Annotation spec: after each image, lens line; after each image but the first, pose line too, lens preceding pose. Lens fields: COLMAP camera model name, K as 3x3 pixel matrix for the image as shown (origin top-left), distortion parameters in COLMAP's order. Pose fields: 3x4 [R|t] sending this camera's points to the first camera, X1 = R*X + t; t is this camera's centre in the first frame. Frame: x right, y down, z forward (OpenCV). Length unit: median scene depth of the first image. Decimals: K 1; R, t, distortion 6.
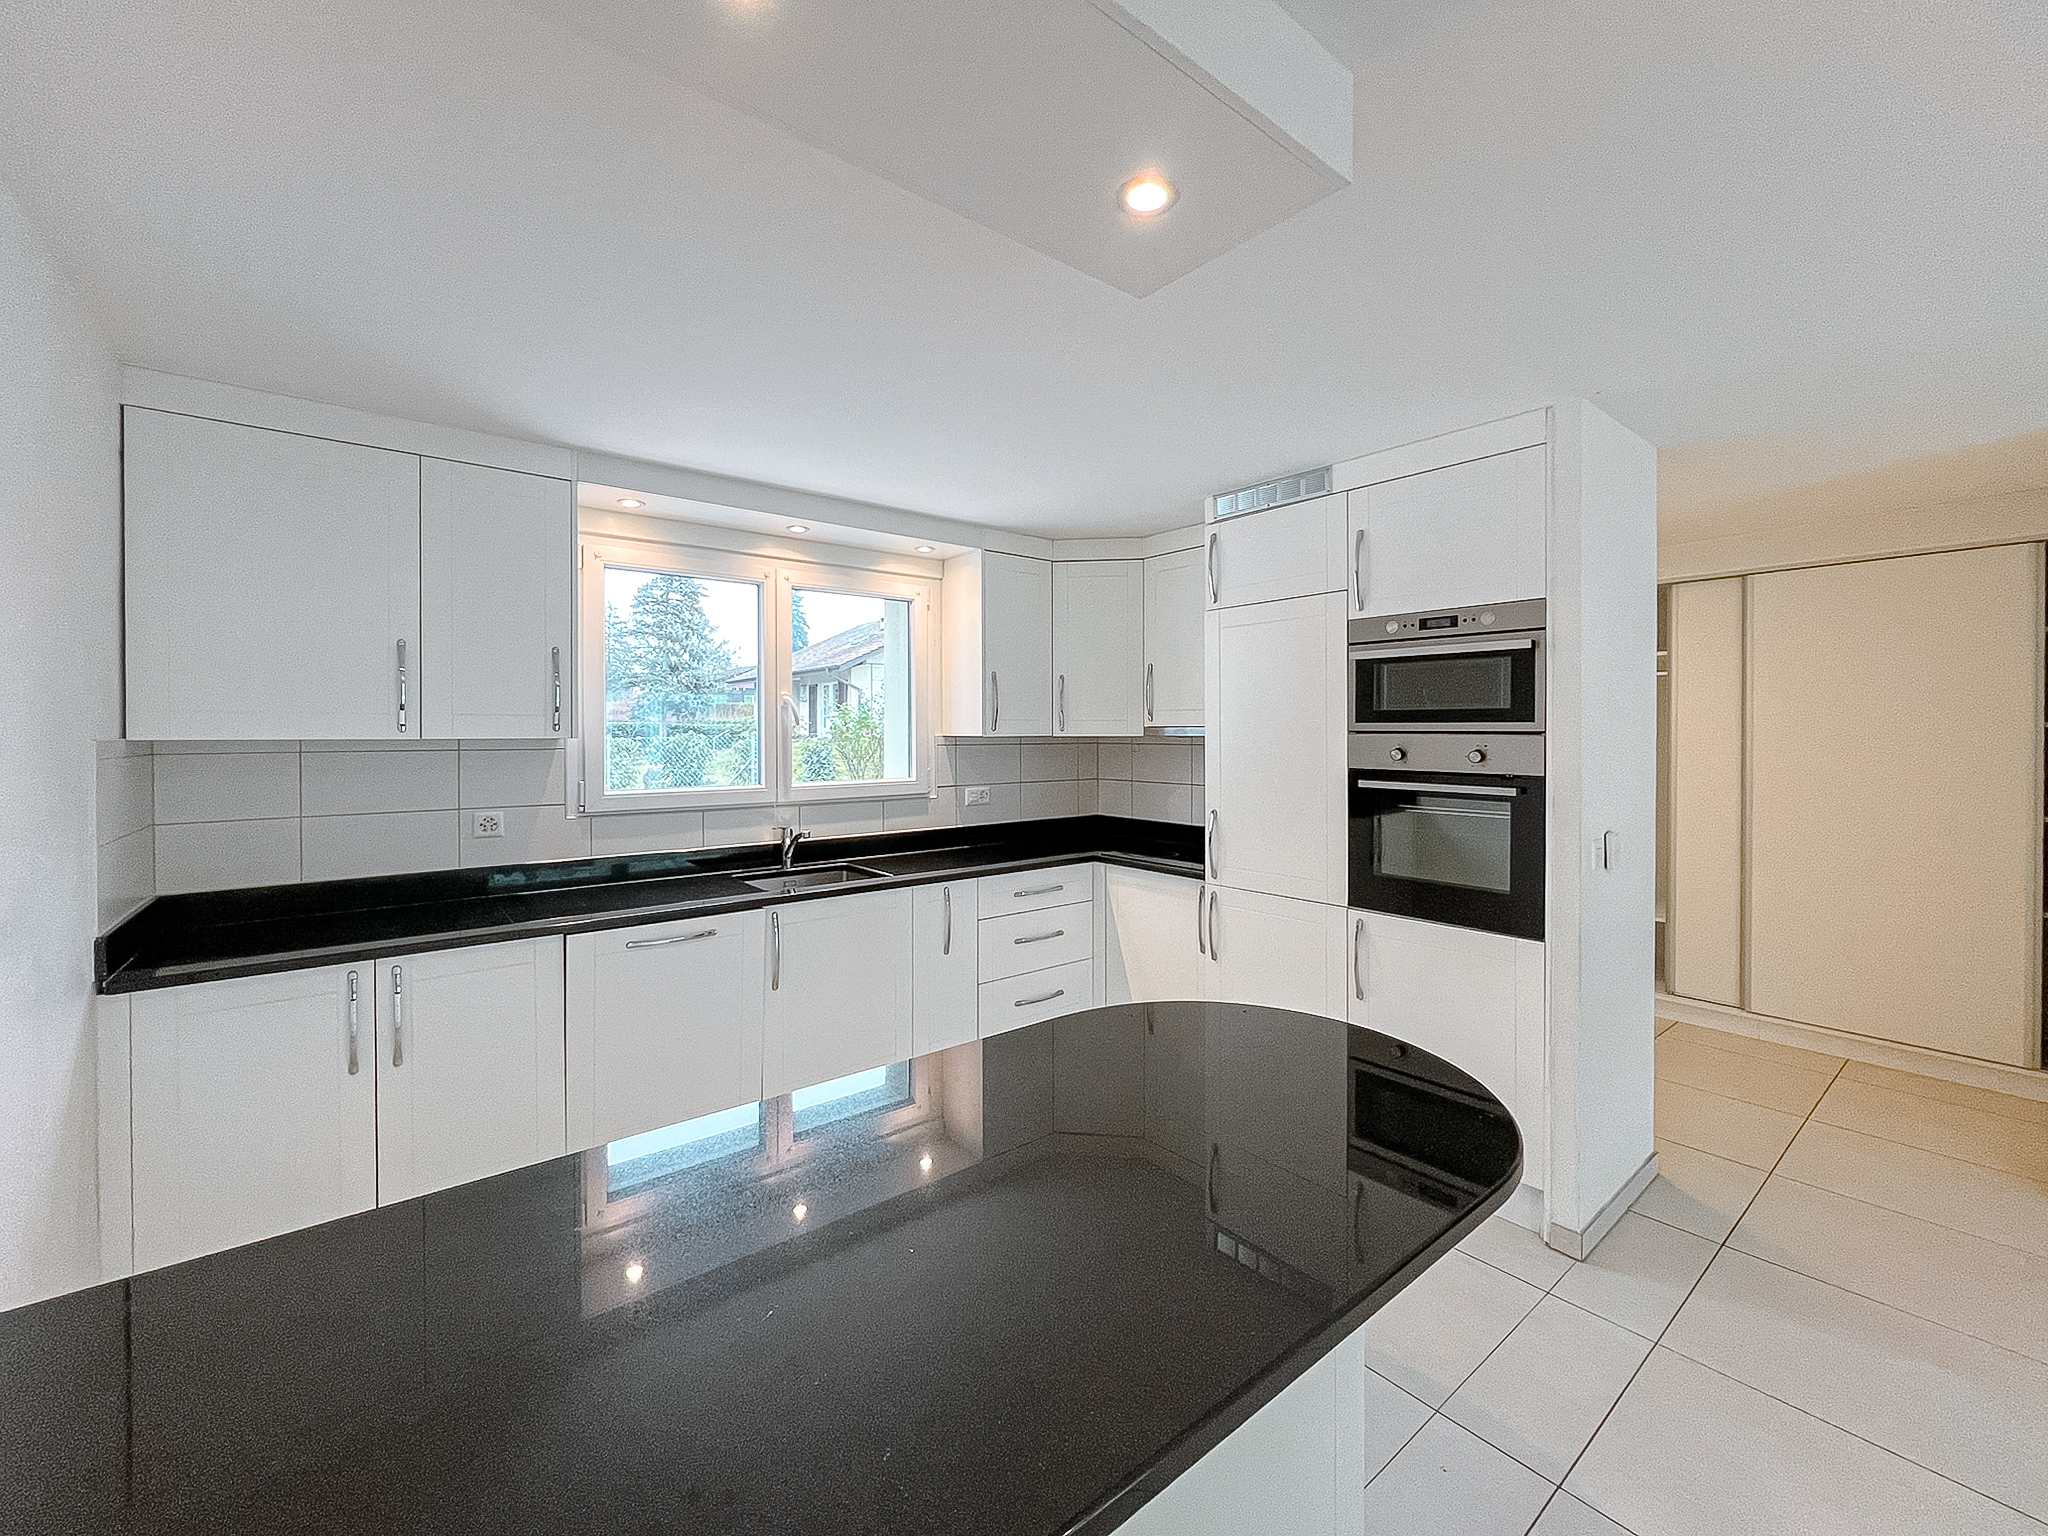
lens RADIAL K [[834.0, 0, 981.1], [0, 834.0, 742.2], [0, 0, 1]] dist [0.001825, 0.000303]
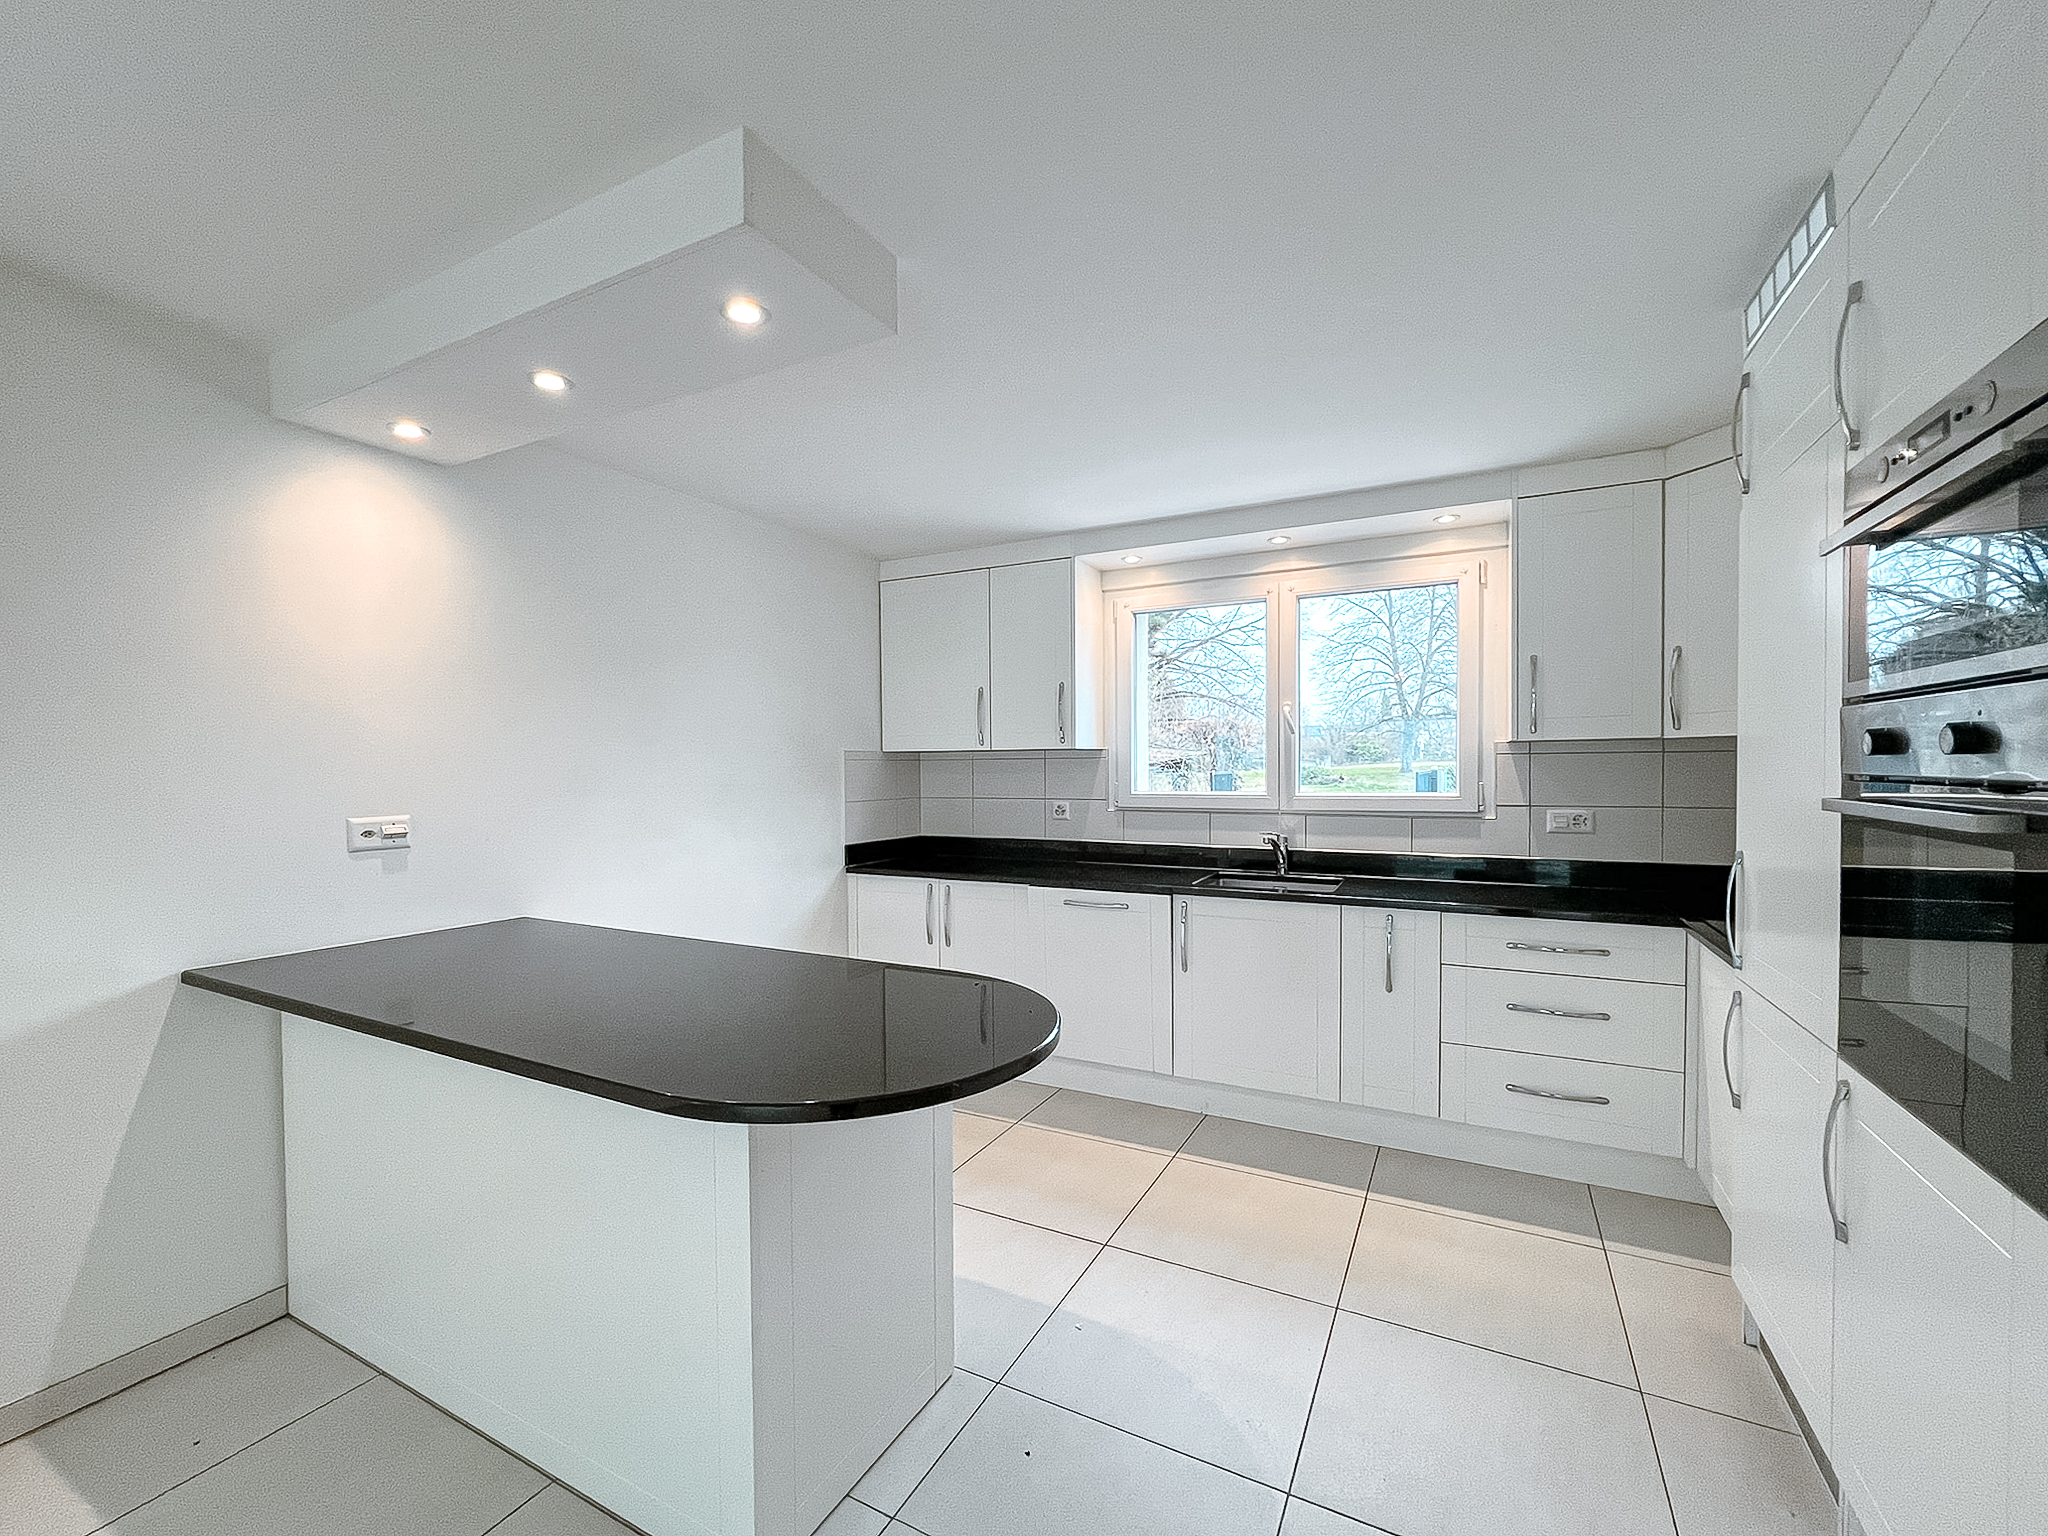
lens RADIAL K [[834.0, 0, 1033.2], [0, 834.0, 789.2], [0, 0, 1]] dist [0.001825, 0.000303]
pose [[0.431998, 0.021453, -0.901620, 0.553804], [-0.004284, 0.999755, 0.021736, 0.025422], [0.901865, -0.005527, 0.431984, 0.281543]]
